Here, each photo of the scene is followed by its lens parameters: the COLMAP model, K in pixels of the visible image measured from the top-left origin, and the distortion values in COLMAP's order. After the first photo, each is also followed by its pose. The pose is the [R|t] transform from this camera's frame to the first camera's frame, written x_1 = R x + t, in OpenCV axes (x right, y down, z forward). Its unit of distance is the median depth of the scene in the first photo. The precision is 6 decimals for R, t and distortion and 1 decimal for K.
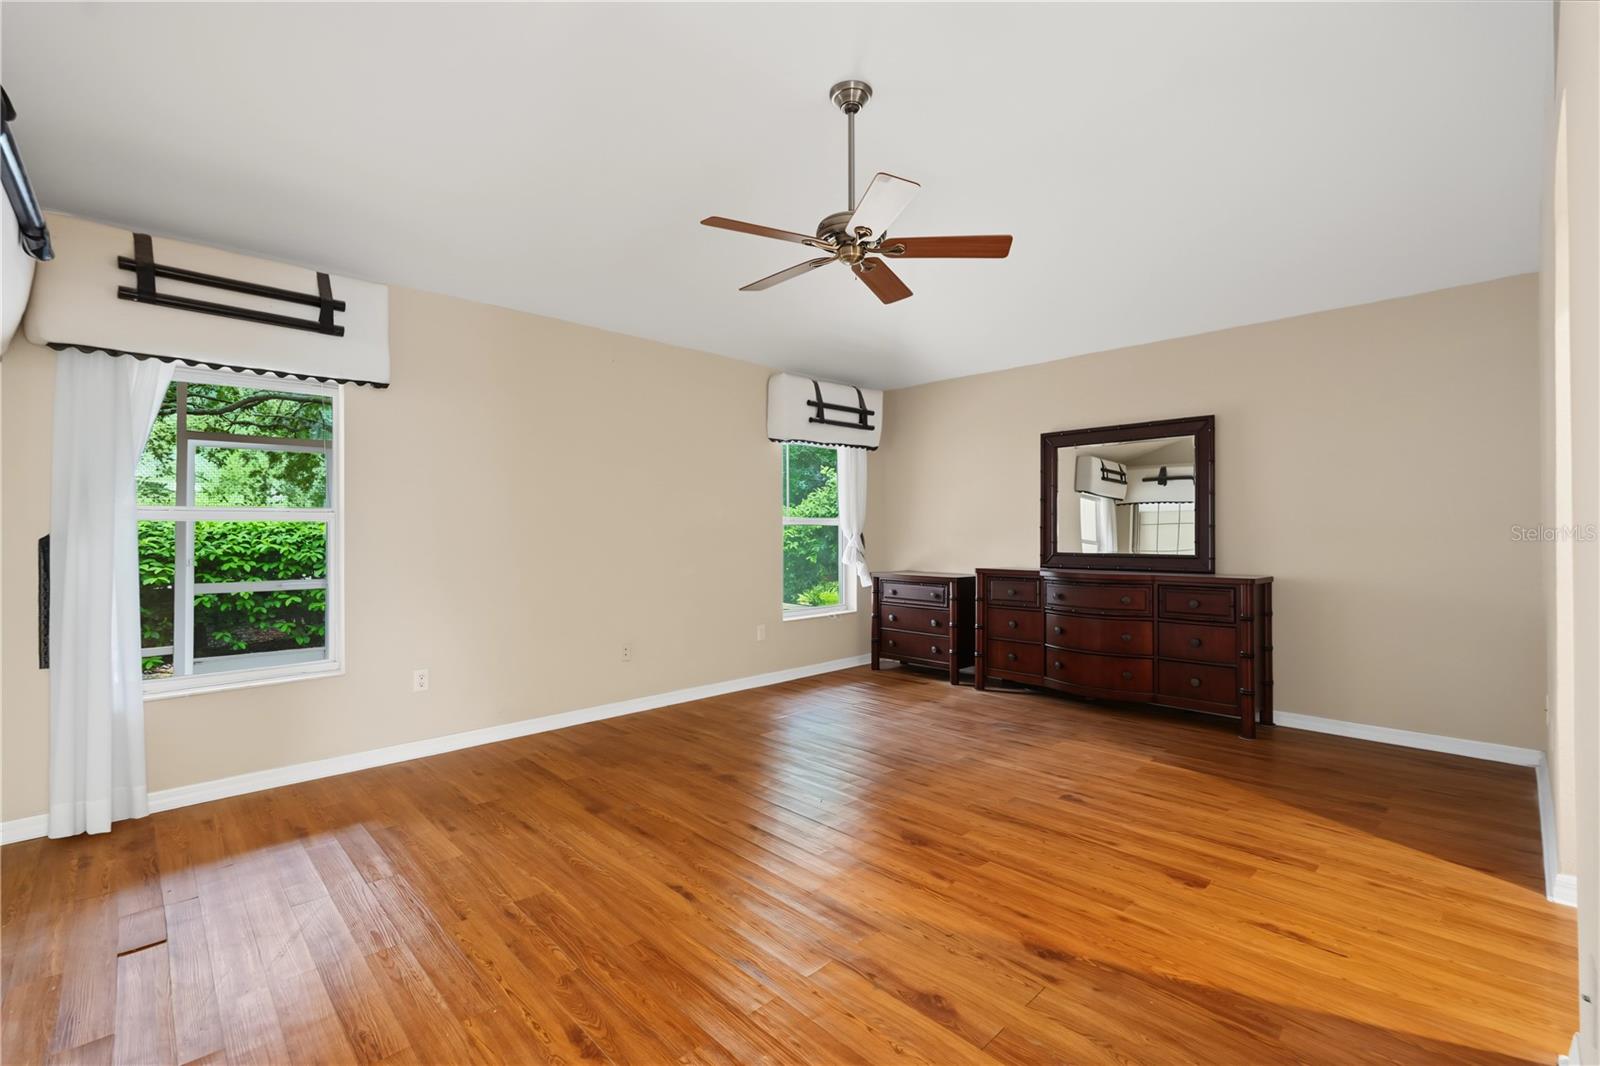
lens RADIAL K [[701.6, 0, 798.6], [0, 701.6, 532.8], [0, 0, 1]] dist [0.003982, -0.000365]
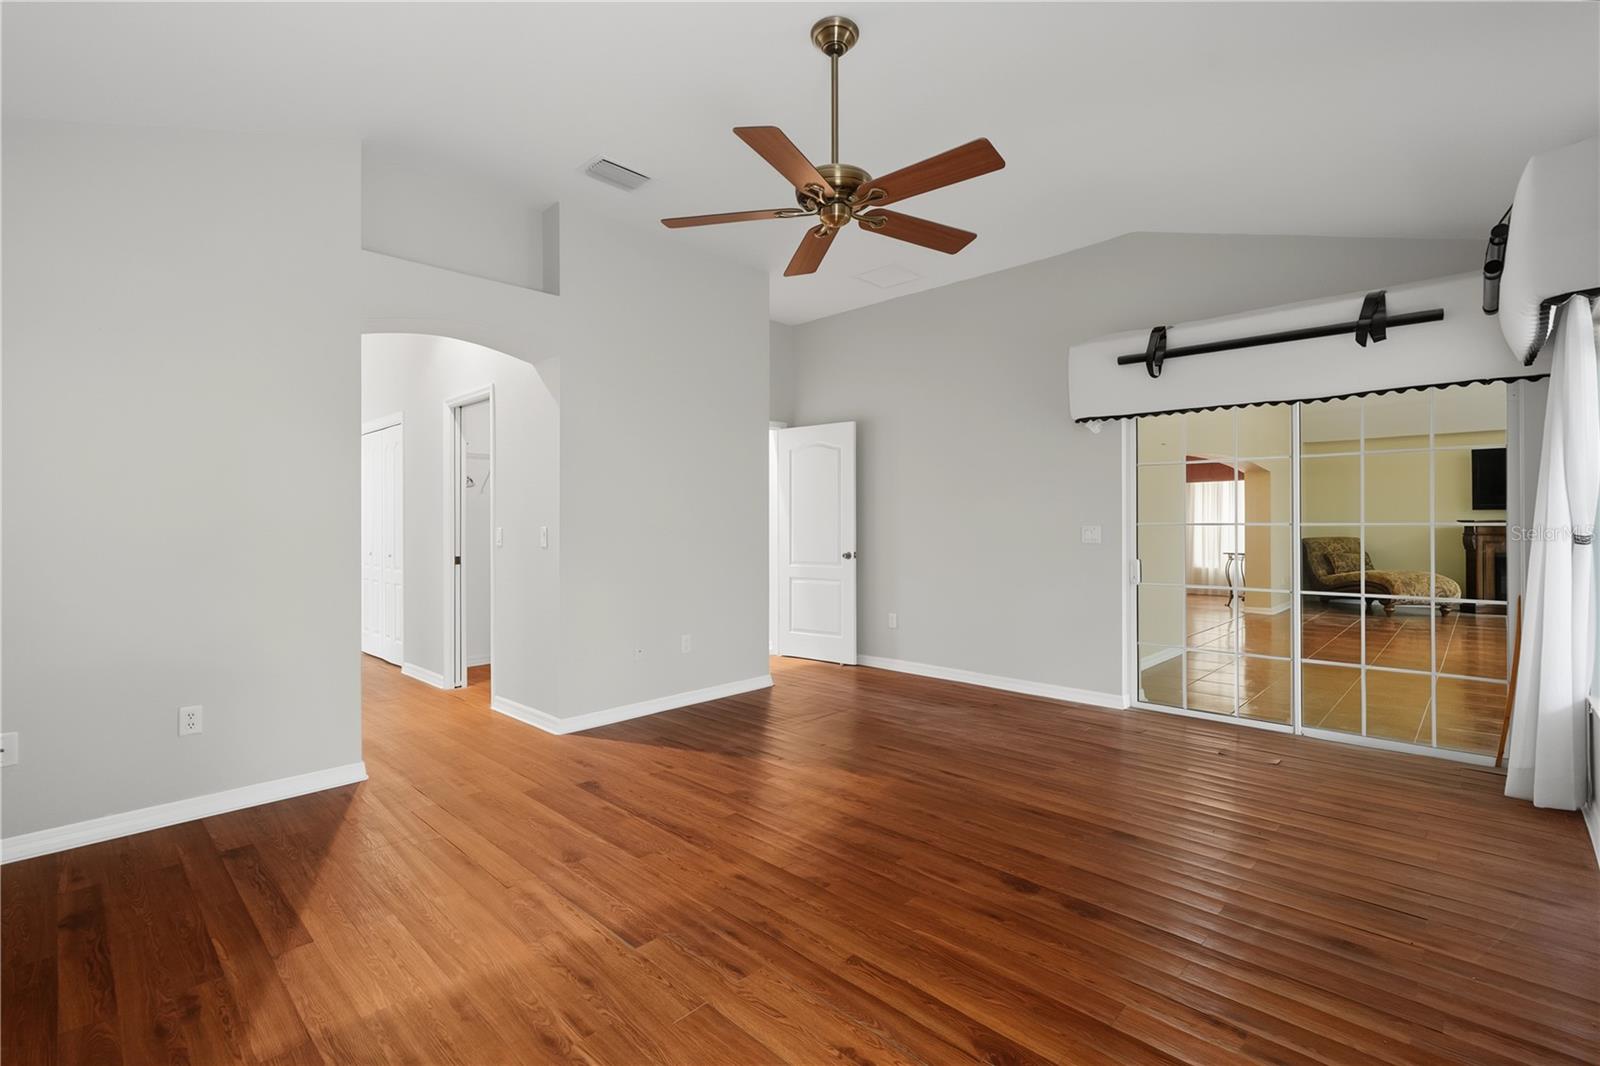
lens RADIAL K [[701.6, 0, 805.6], [0, 701.6, 524.7], [0, 0, 1]] dist [0.003982, -0.000365]
pose [[-0.999061, 0.002258, -0.043259, 0.203319], [0.002250, 0.999997, 0.000243, -0.010070], [0.043259, 0.000146, -0.999064, 2.453995]]
